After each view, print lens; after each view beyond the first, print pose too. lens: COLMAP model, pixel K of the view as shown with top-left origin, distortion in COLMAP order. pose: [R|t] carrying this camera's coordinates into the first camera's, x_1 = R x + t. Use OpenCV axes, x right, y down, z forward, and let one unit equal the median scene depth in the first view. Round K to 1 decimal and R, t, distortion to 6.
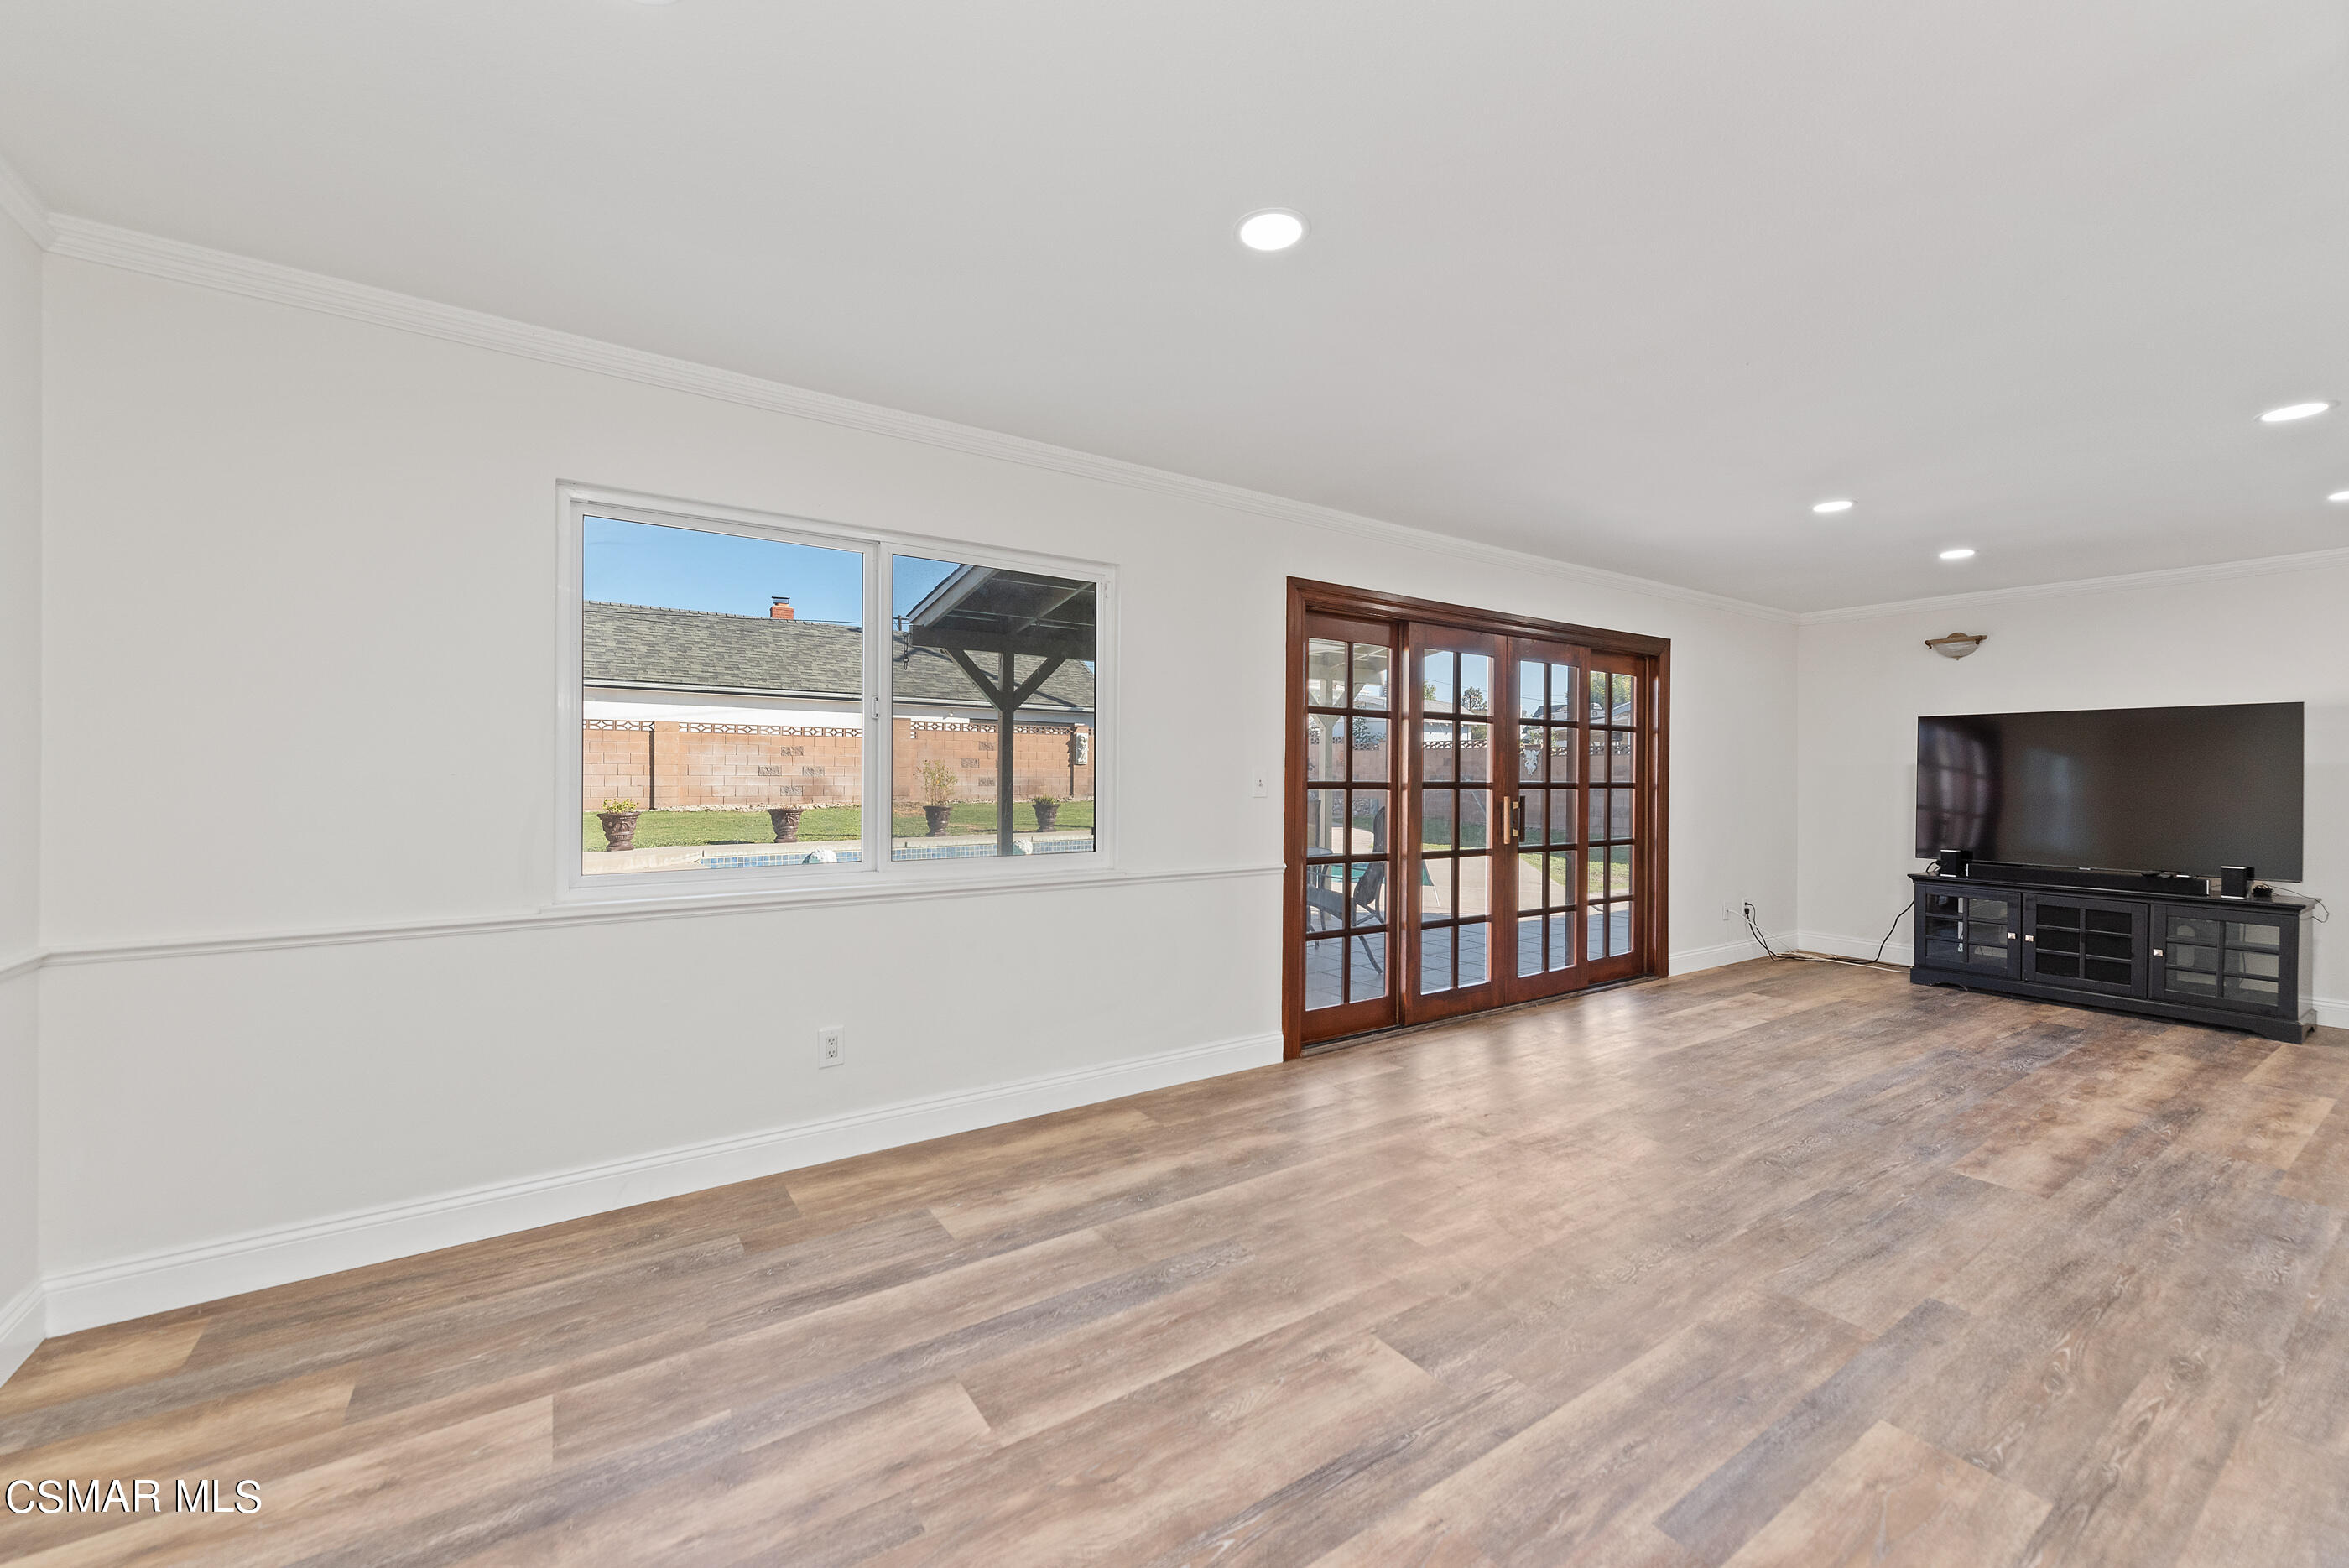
lens RADIAL K [[930.0, 0, 1174.4], [0, 930.0, 769.1], [0, 0, 1]] dist [0.017092, -0.005961]
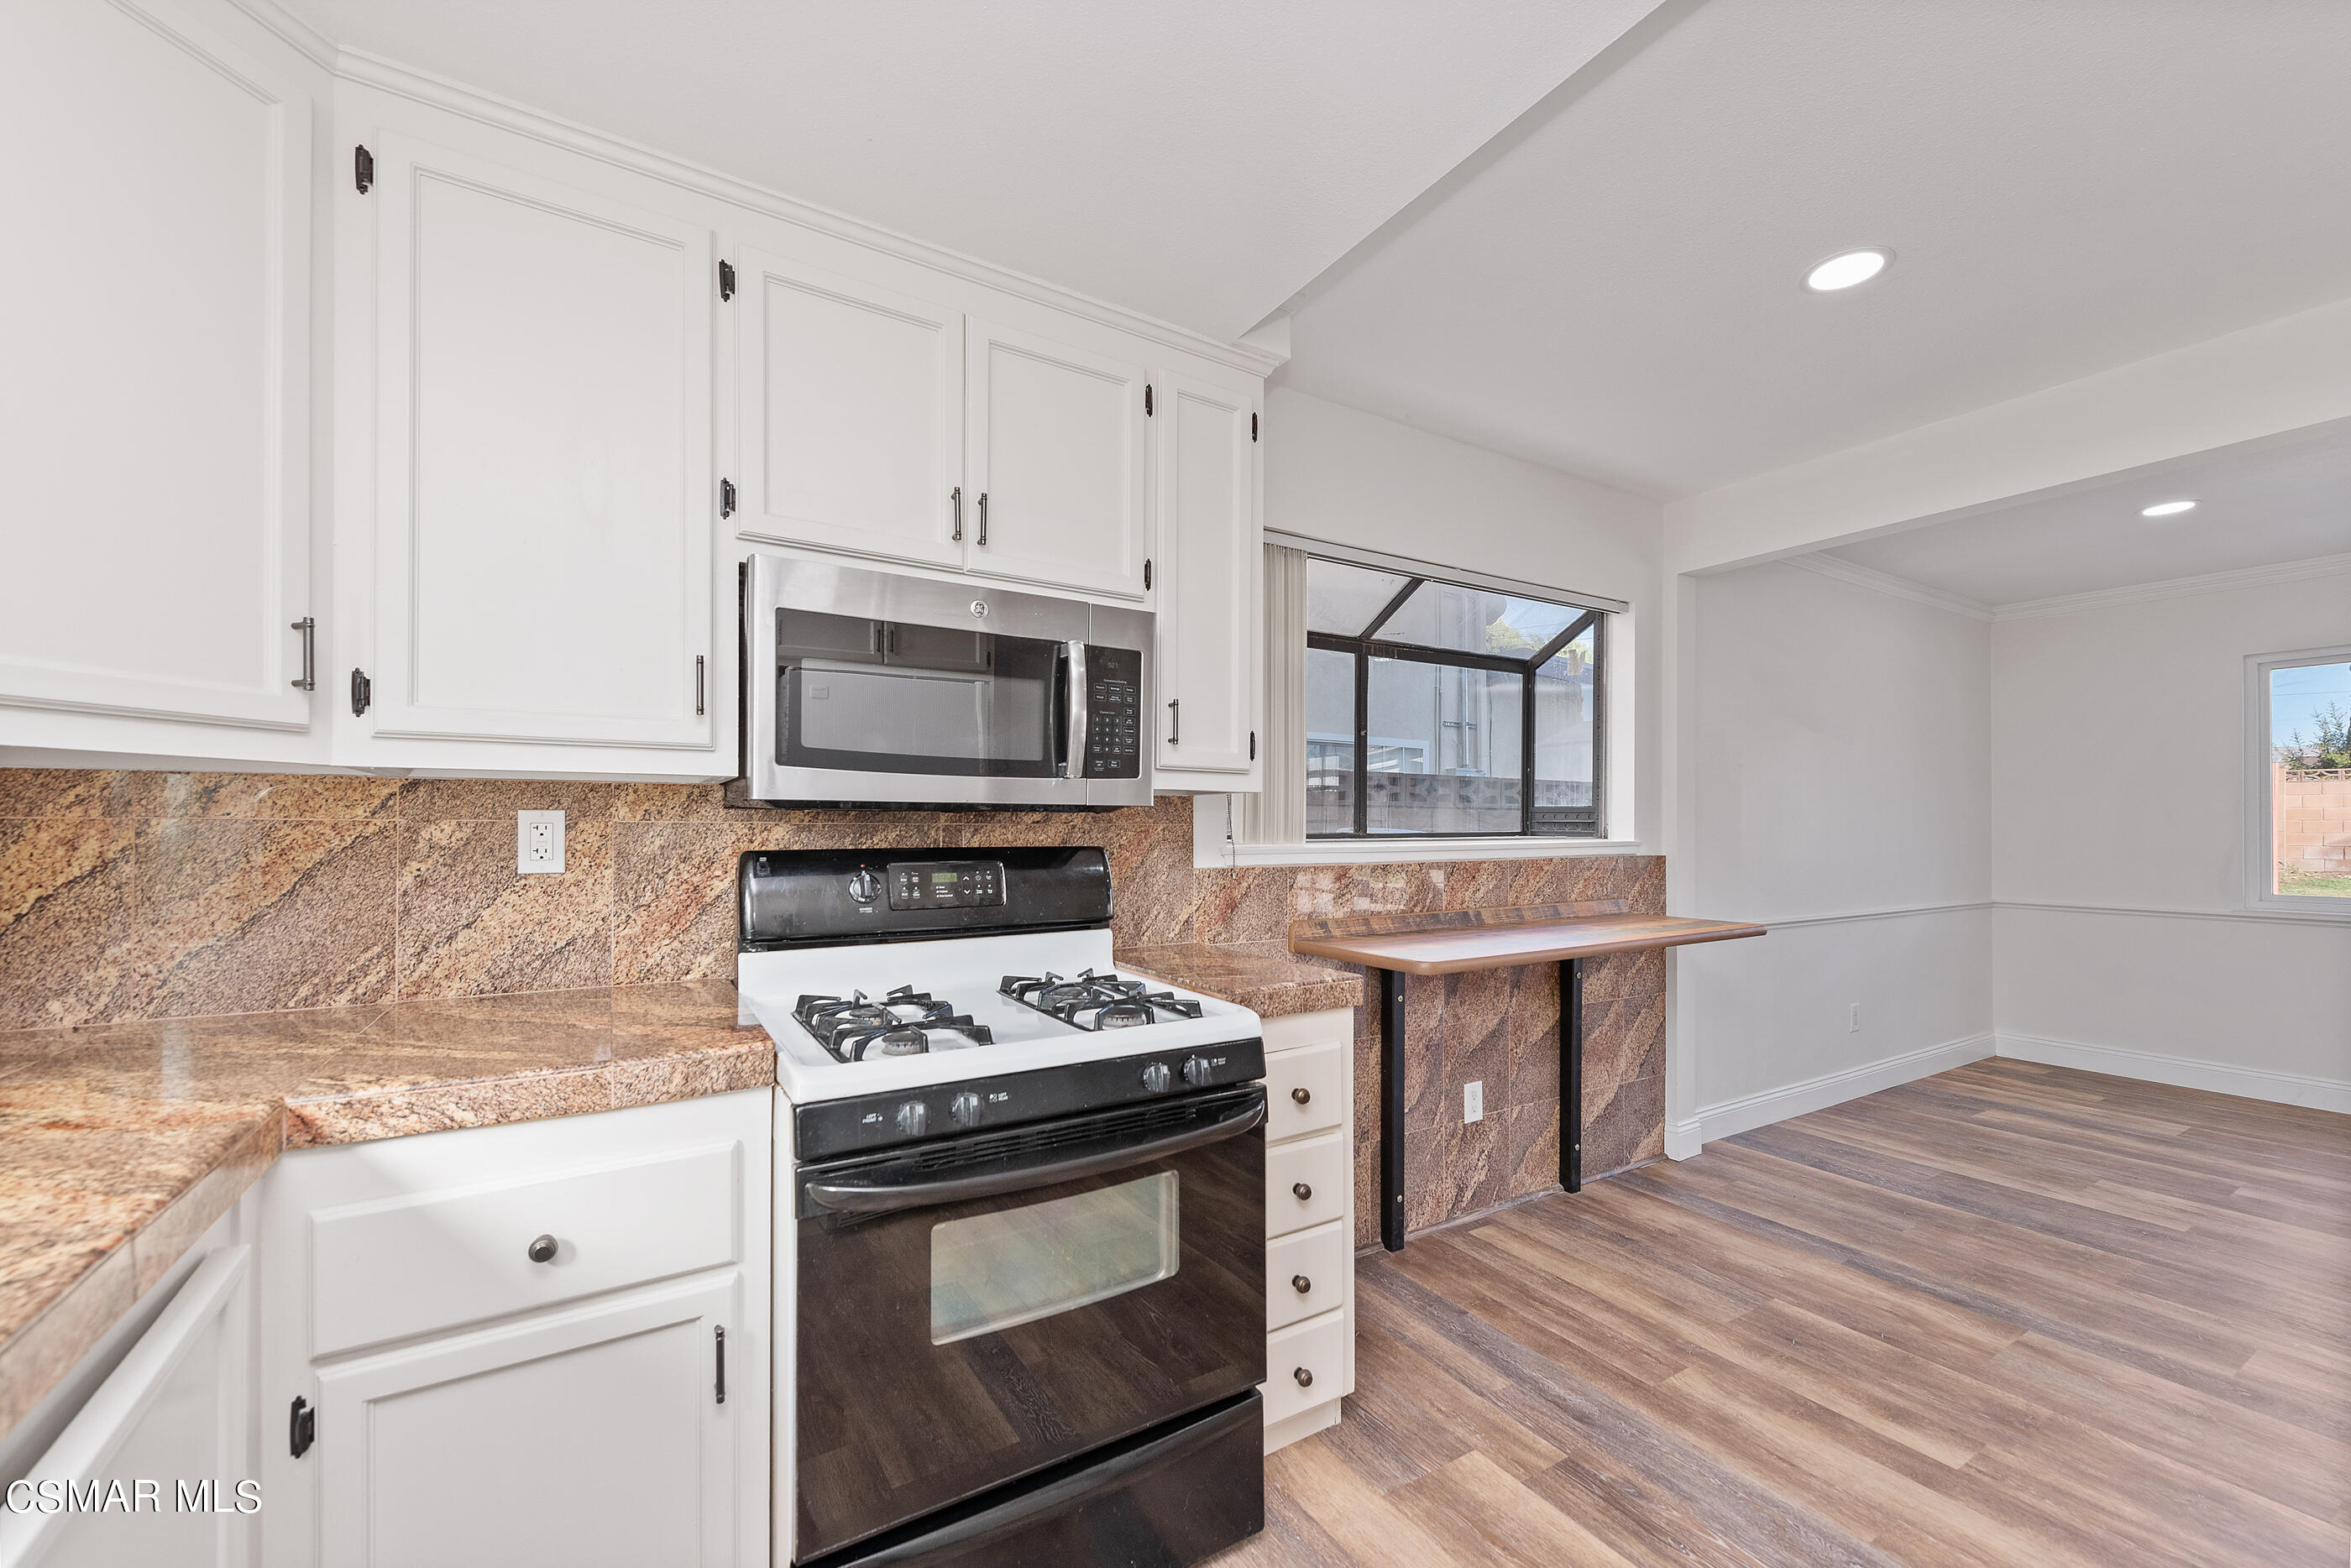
lens RADIAL K [[930.6, 0, 1193.2], [0, 930.6, 818.7], [0, 0, 1]] dist [0.017092, -0.005961]
pose [[-0.042621, -0.013144, -0.999005, 0.956663], [0.003096, 0.999907, -0.013288, 0.002203], [0.999087, -0.003659, -0.042576, -0.706114]]
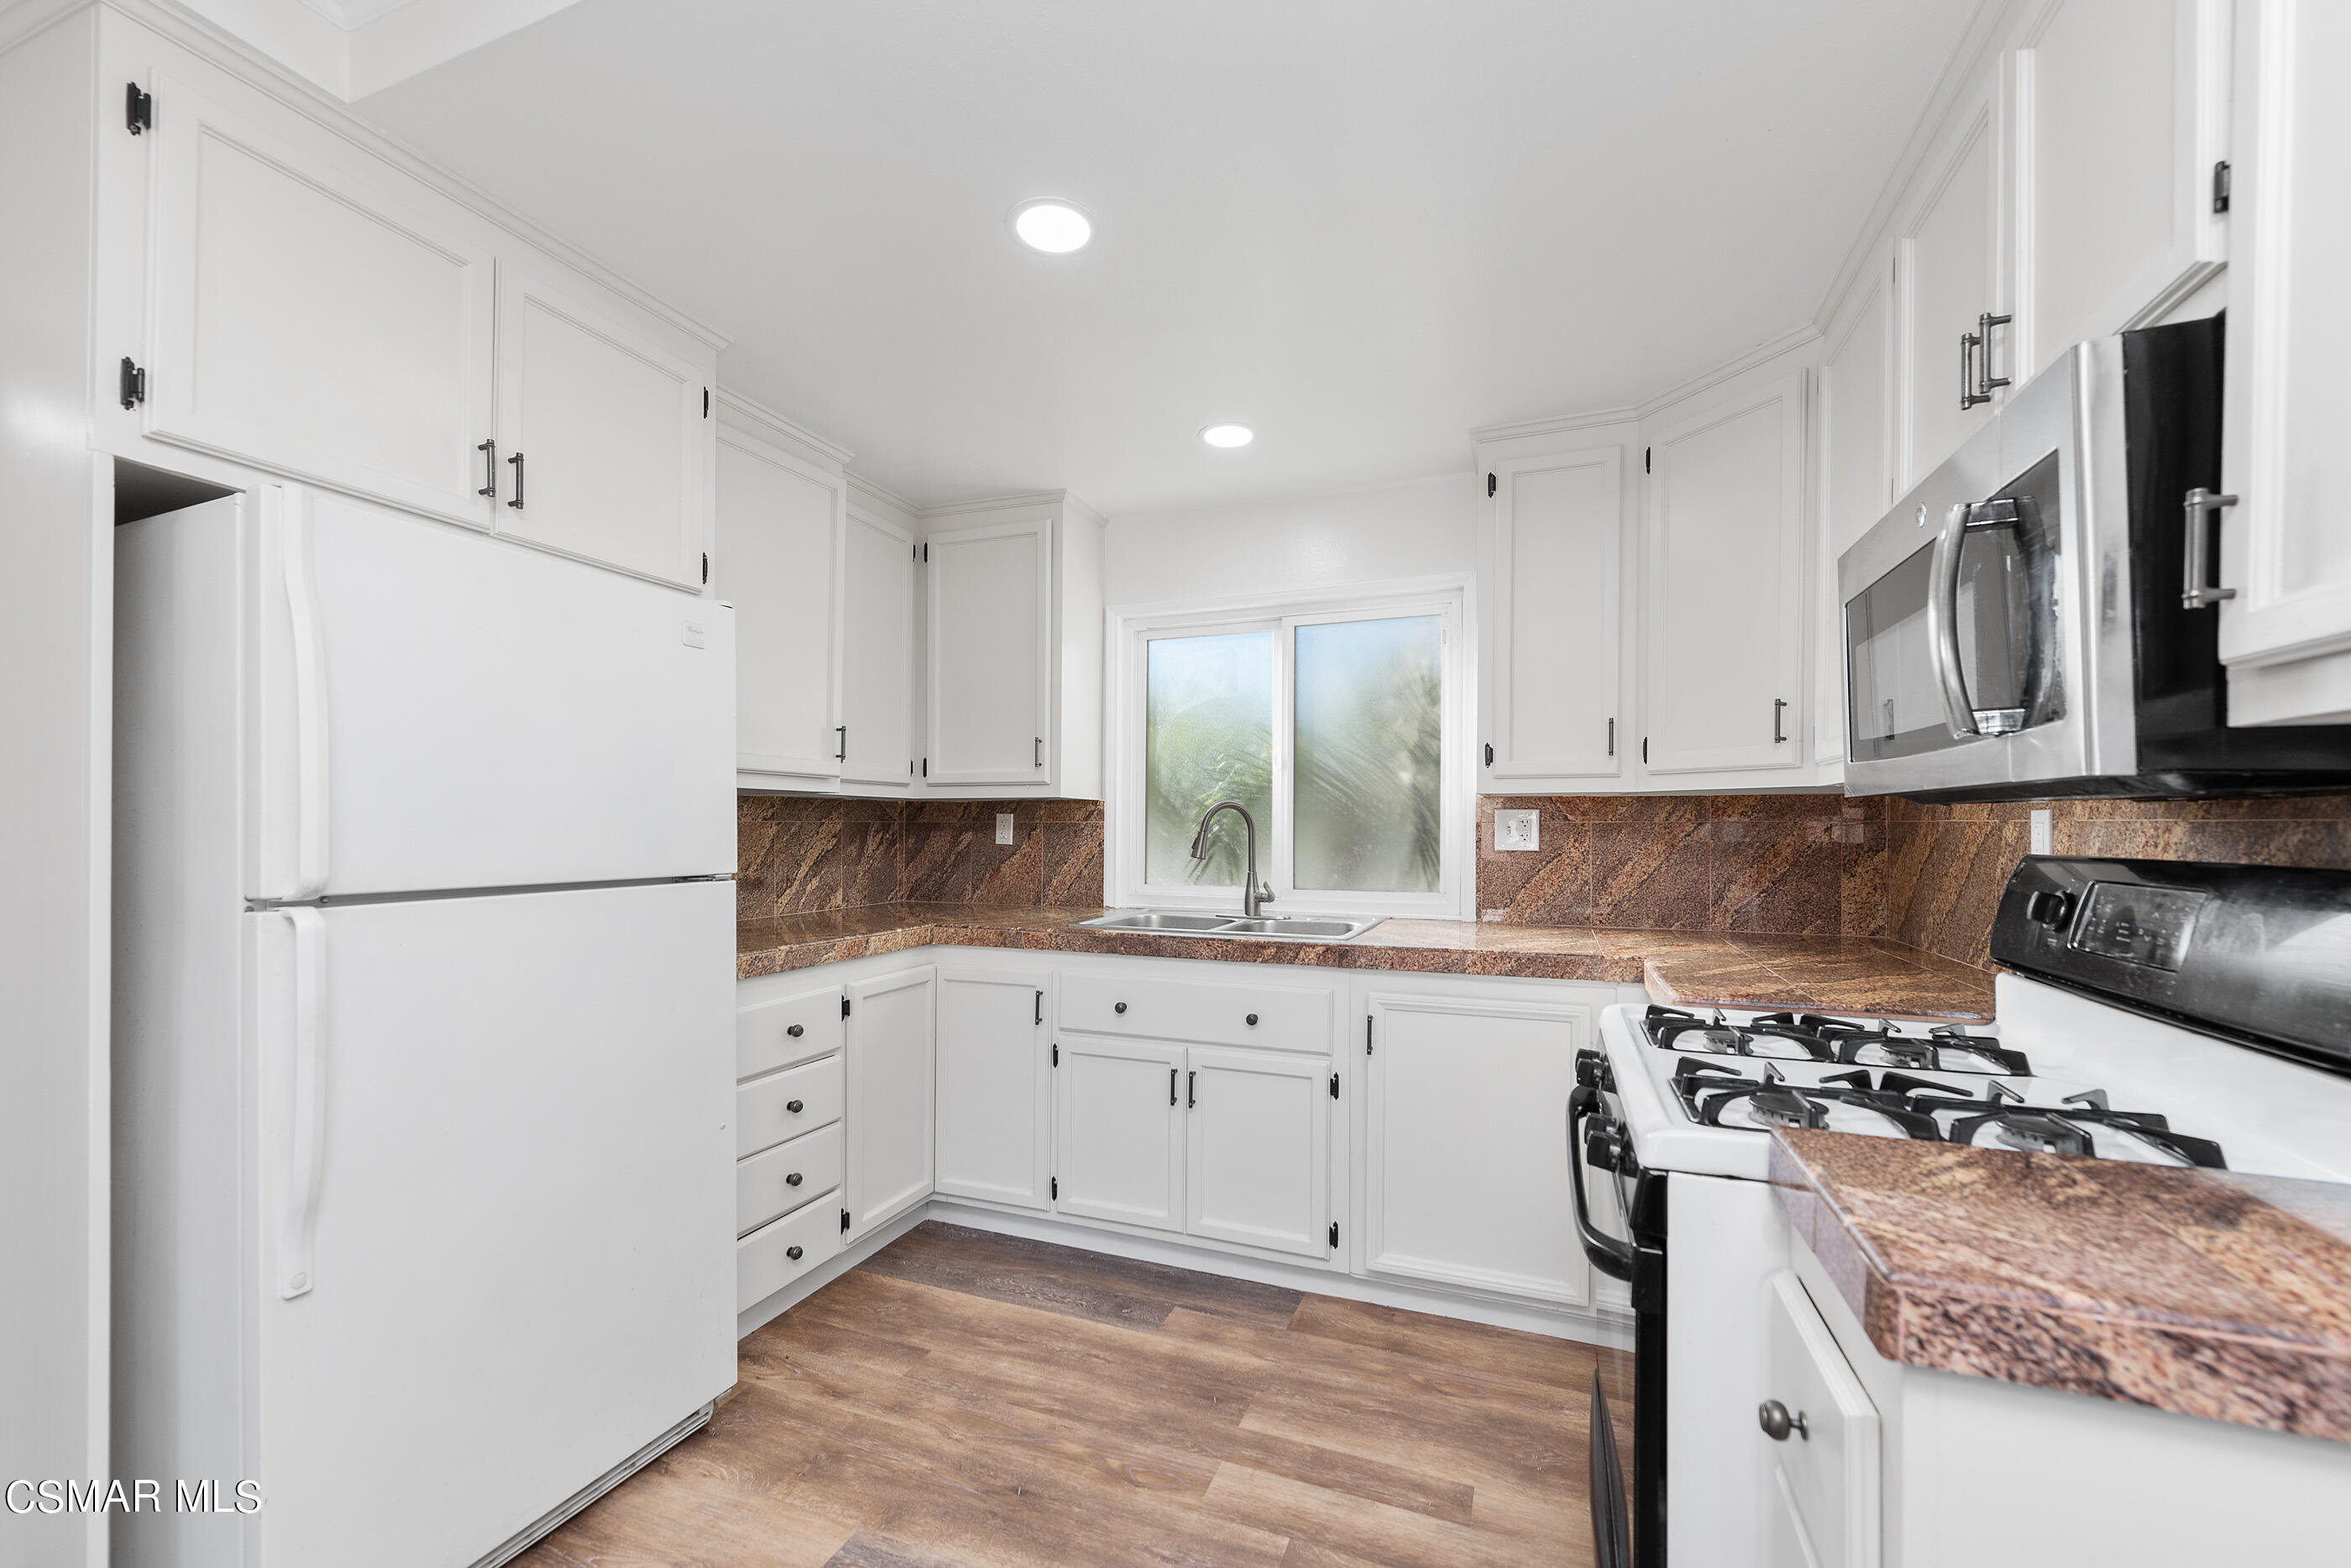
lens RADIAL K [[930.6, 0, 1190.4], [0, 930.6, 819.8], [0, 0, 1]] dist [0.017092, -0.005961]
pose [[-0.570533, -0.002086, 0.821272, 0.241263], [-0.011505, 0.999919, -0.005452, 0.003049], [-0.821194, -0.012559, -0.570511, -0.374733]]
